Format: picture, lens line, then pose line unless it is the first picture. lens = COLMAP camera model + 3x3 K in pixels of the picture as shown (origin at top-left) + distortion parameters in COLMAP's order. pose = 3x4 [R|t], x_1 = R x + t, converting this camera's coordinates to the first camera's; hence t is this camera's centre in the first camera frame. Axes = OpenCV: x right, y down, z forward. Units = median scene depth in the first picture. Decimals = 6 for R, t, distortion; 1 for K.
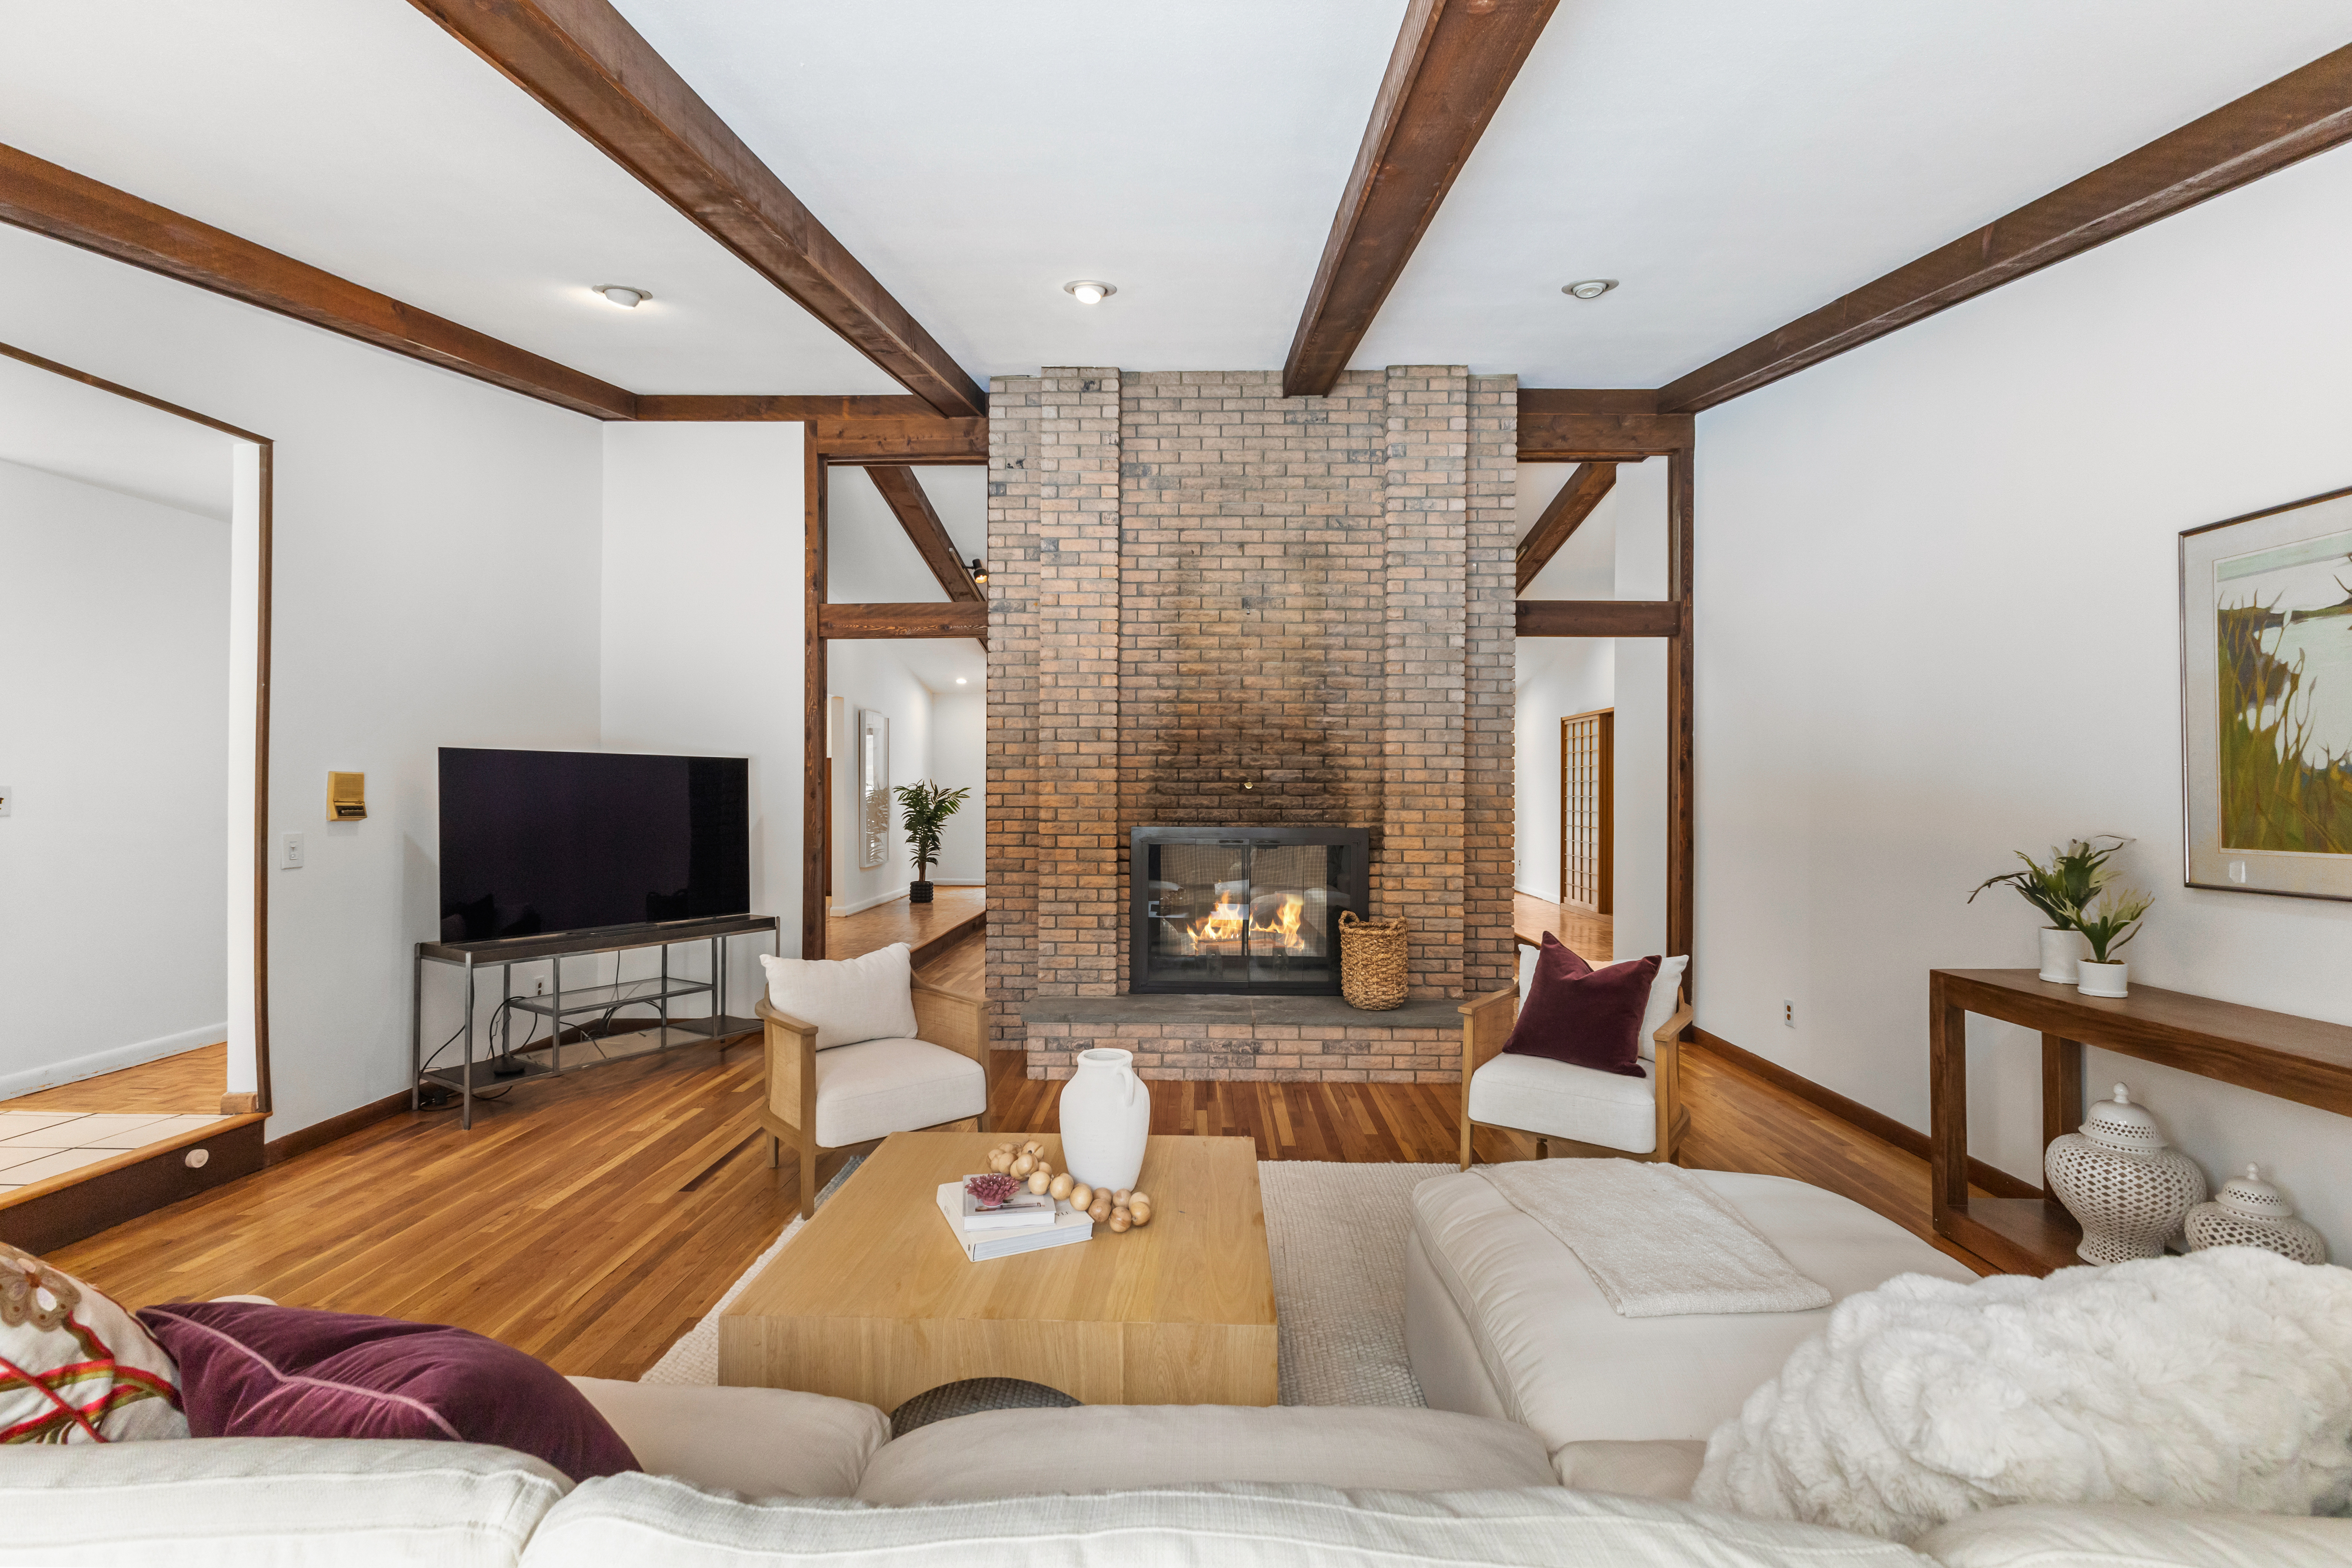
lens RADIAL K [[1042.1, 0, 1176.0], [0, 1042.1, 784.0], [0, 0, 1]] dist [0.020550, -0.000214]
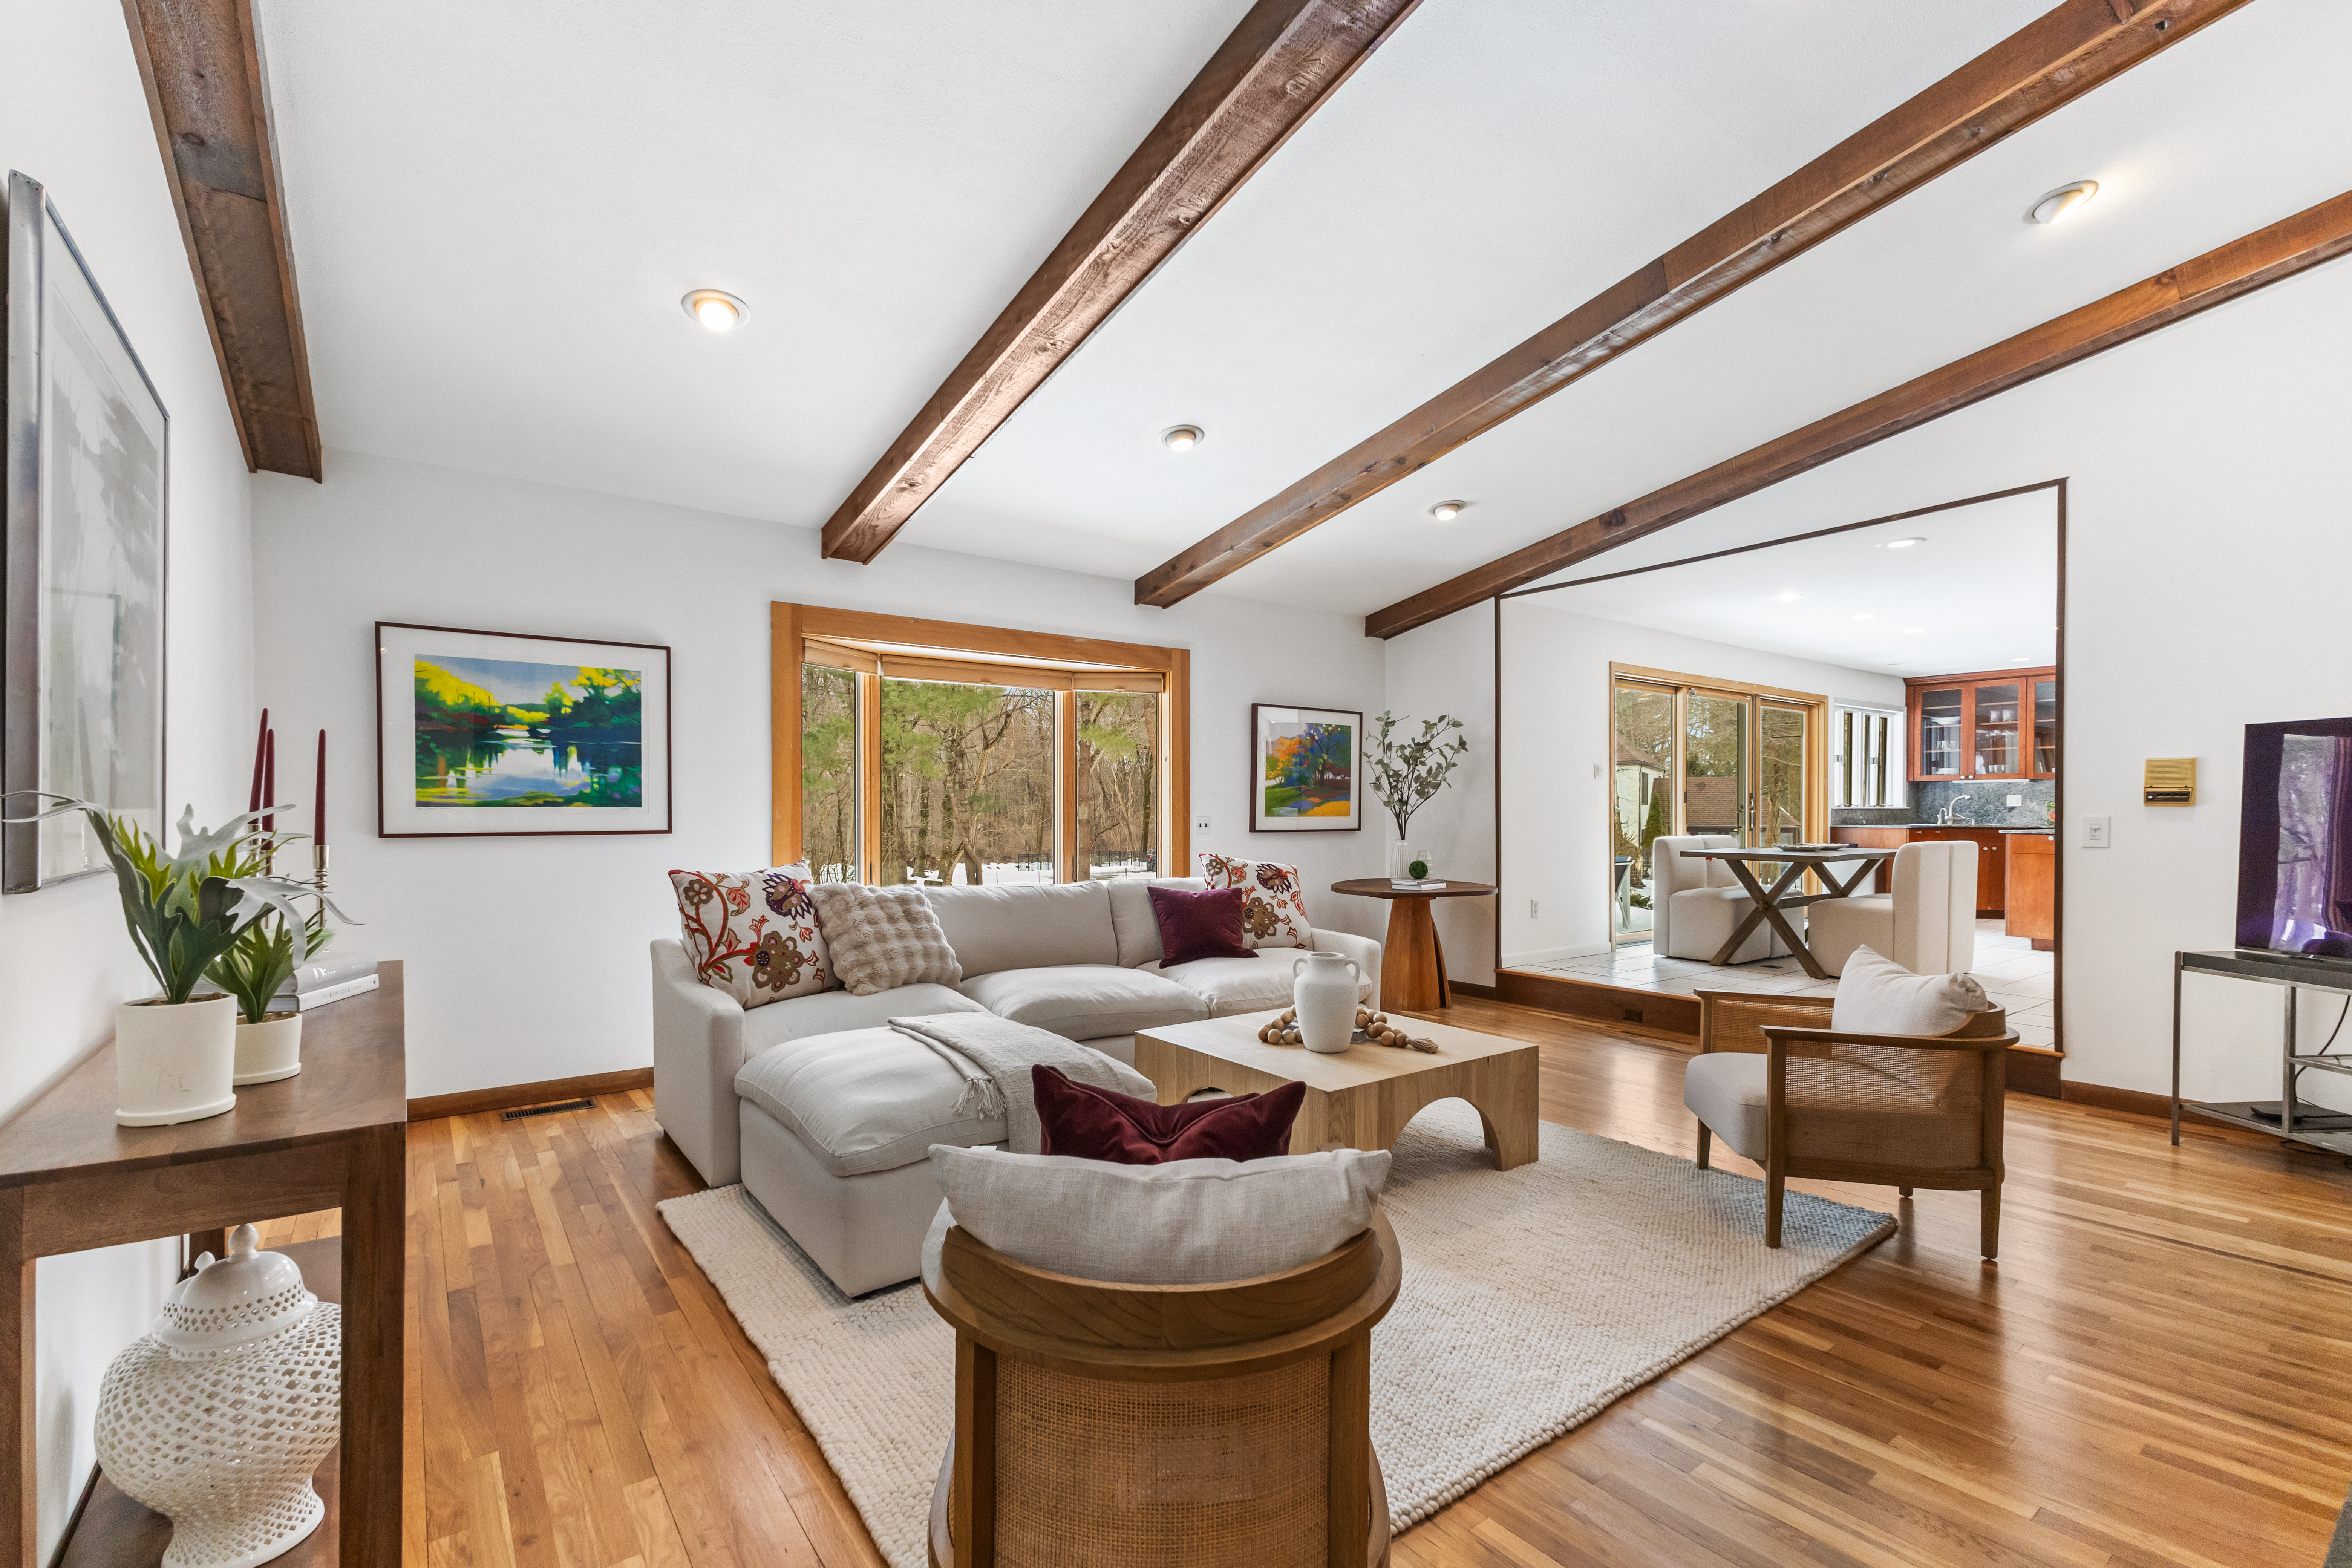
lens RADIAL K [[1035.9, 0, 1173.6], [0, 1035.9, 808.2], [0, 0, 1]] dist [0.005692, 0.000043]
pose [[-0.792096, -0.005215, -0.610374, 0.454919], [0.002517, 0.999927, -0.011810, 0.036417], [0.610391, -0.010891, -0.792025, 0.956690]]
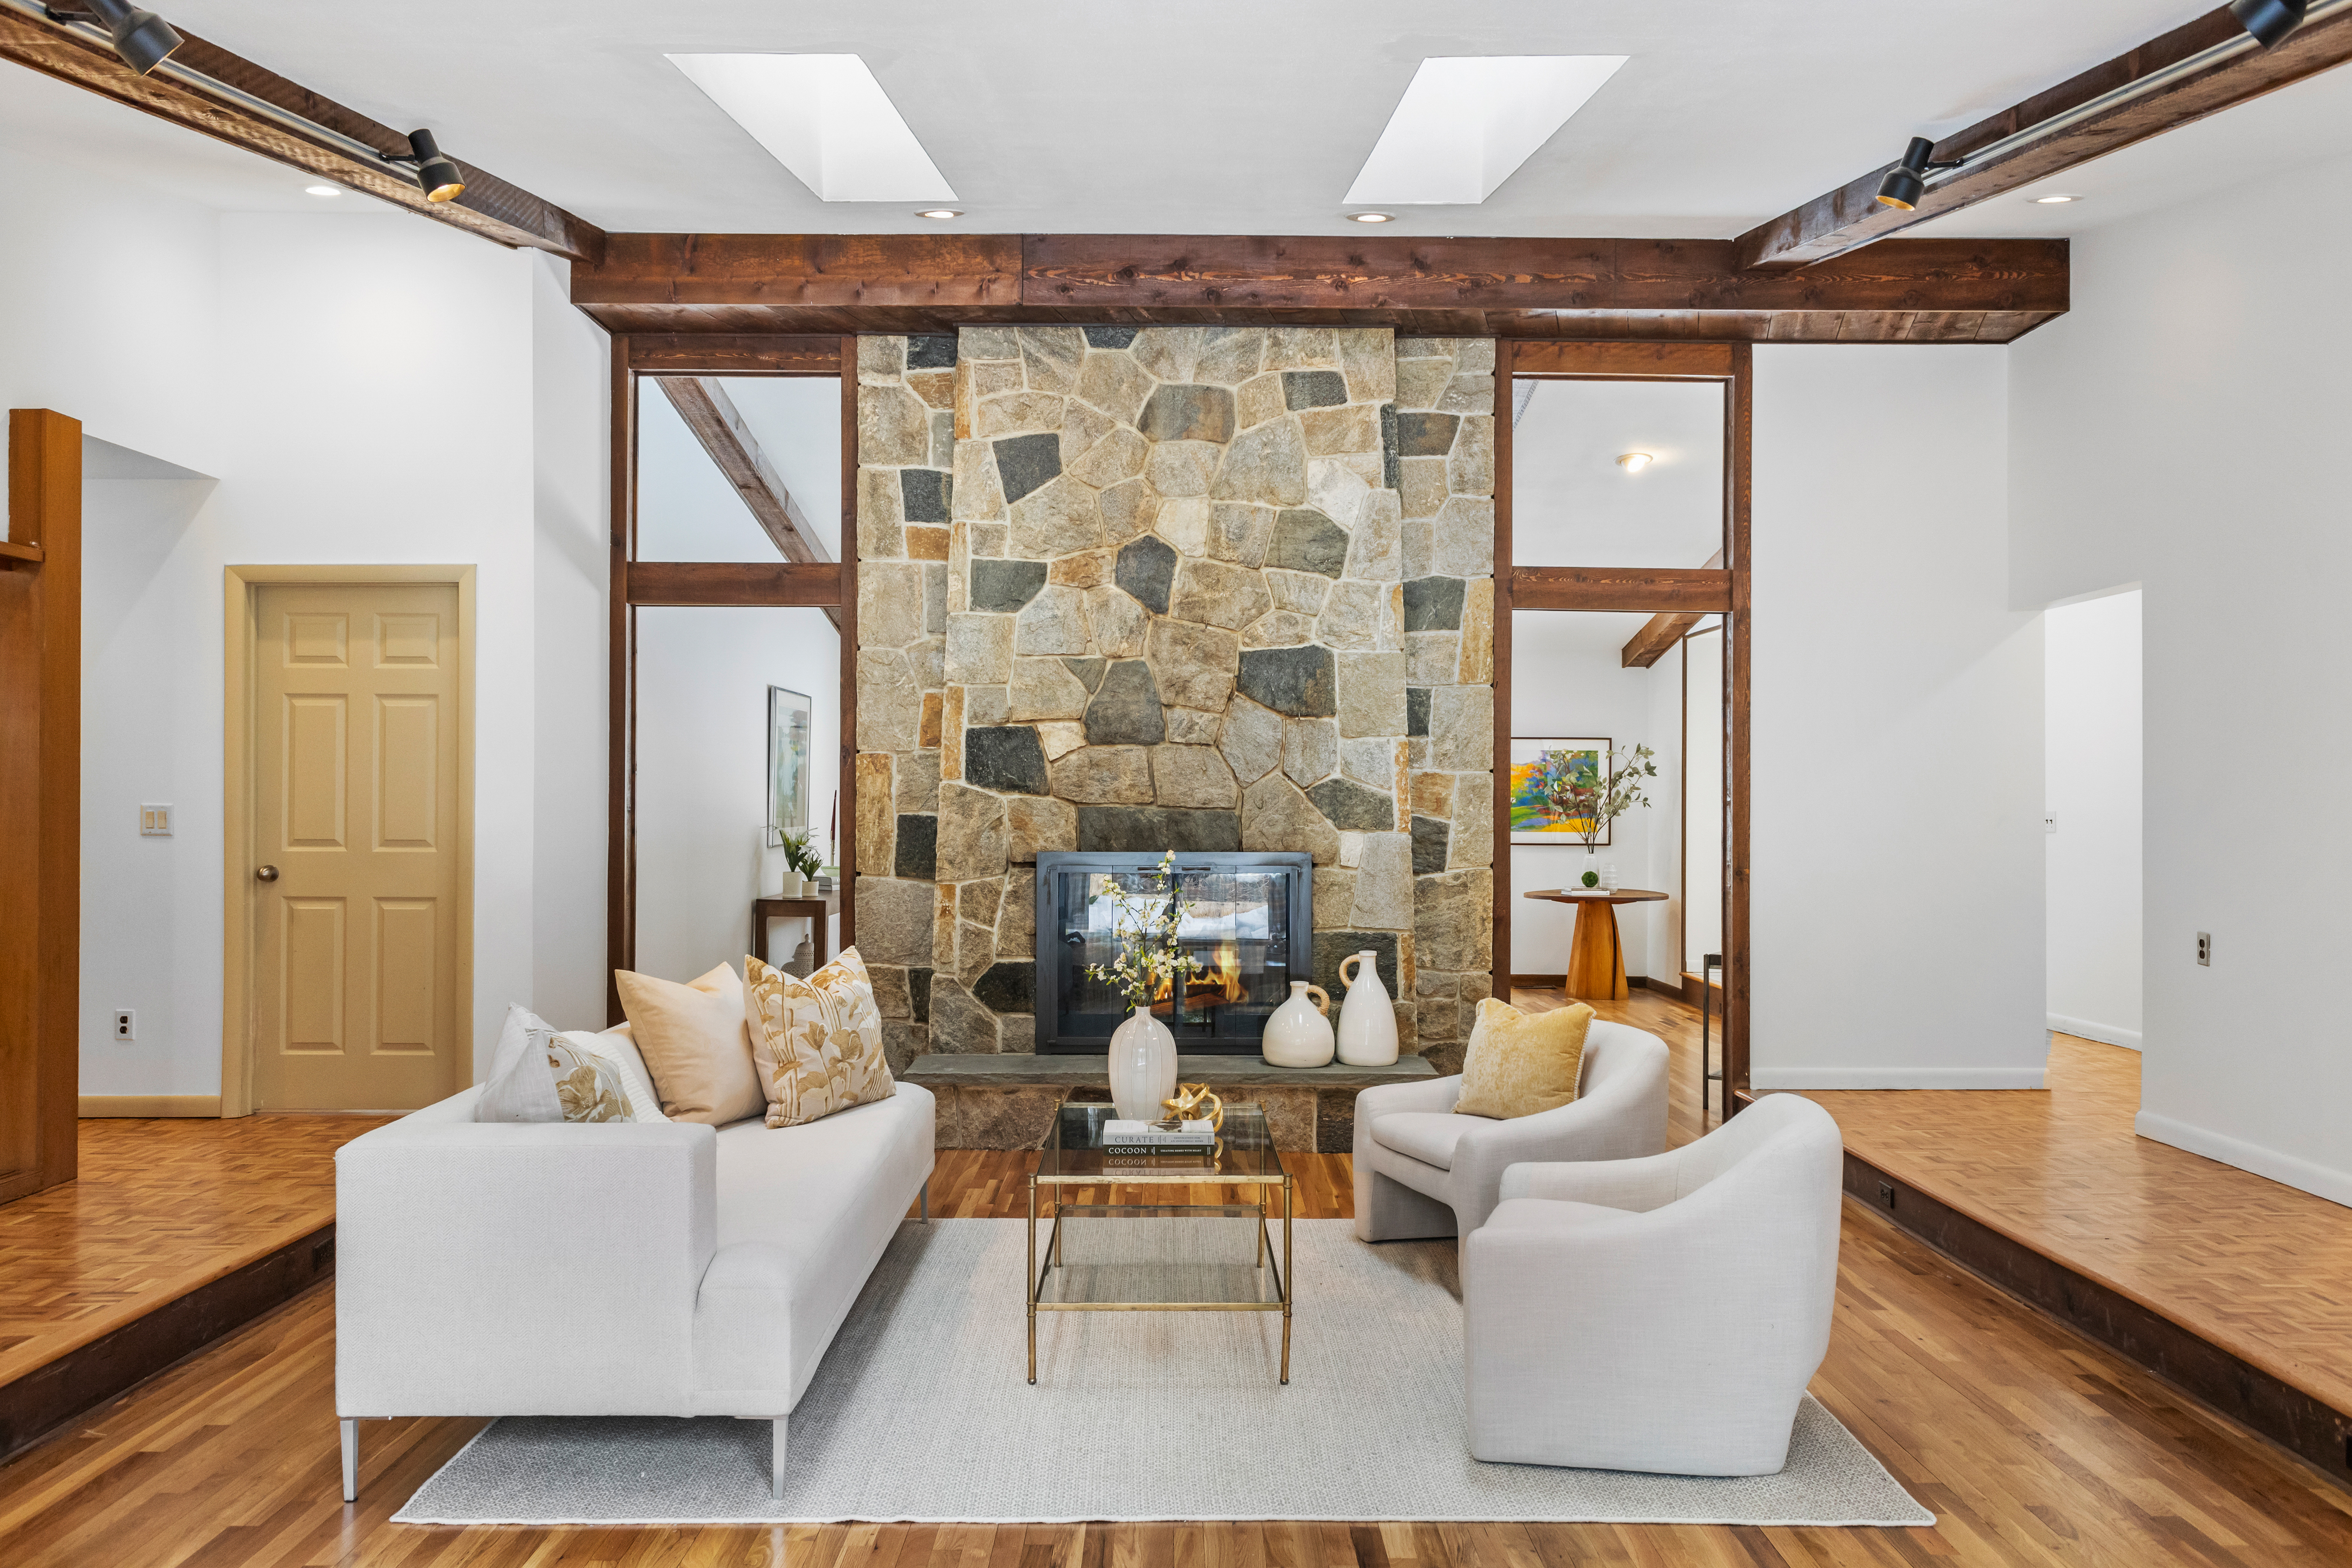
lens RADIAL K [[1802.2, 0, 1172.7], [0, 1802.2, 811.4], [0, 0, 1]] dist [0.004113, -0.003807]
pose [[-0.999624, -0.007359, -0.026430, 0.125025], [-0.007287, 0.999969, -0.002830, 0.012801], [0.026450, -0.002636, -0.999647, 2.636178]]
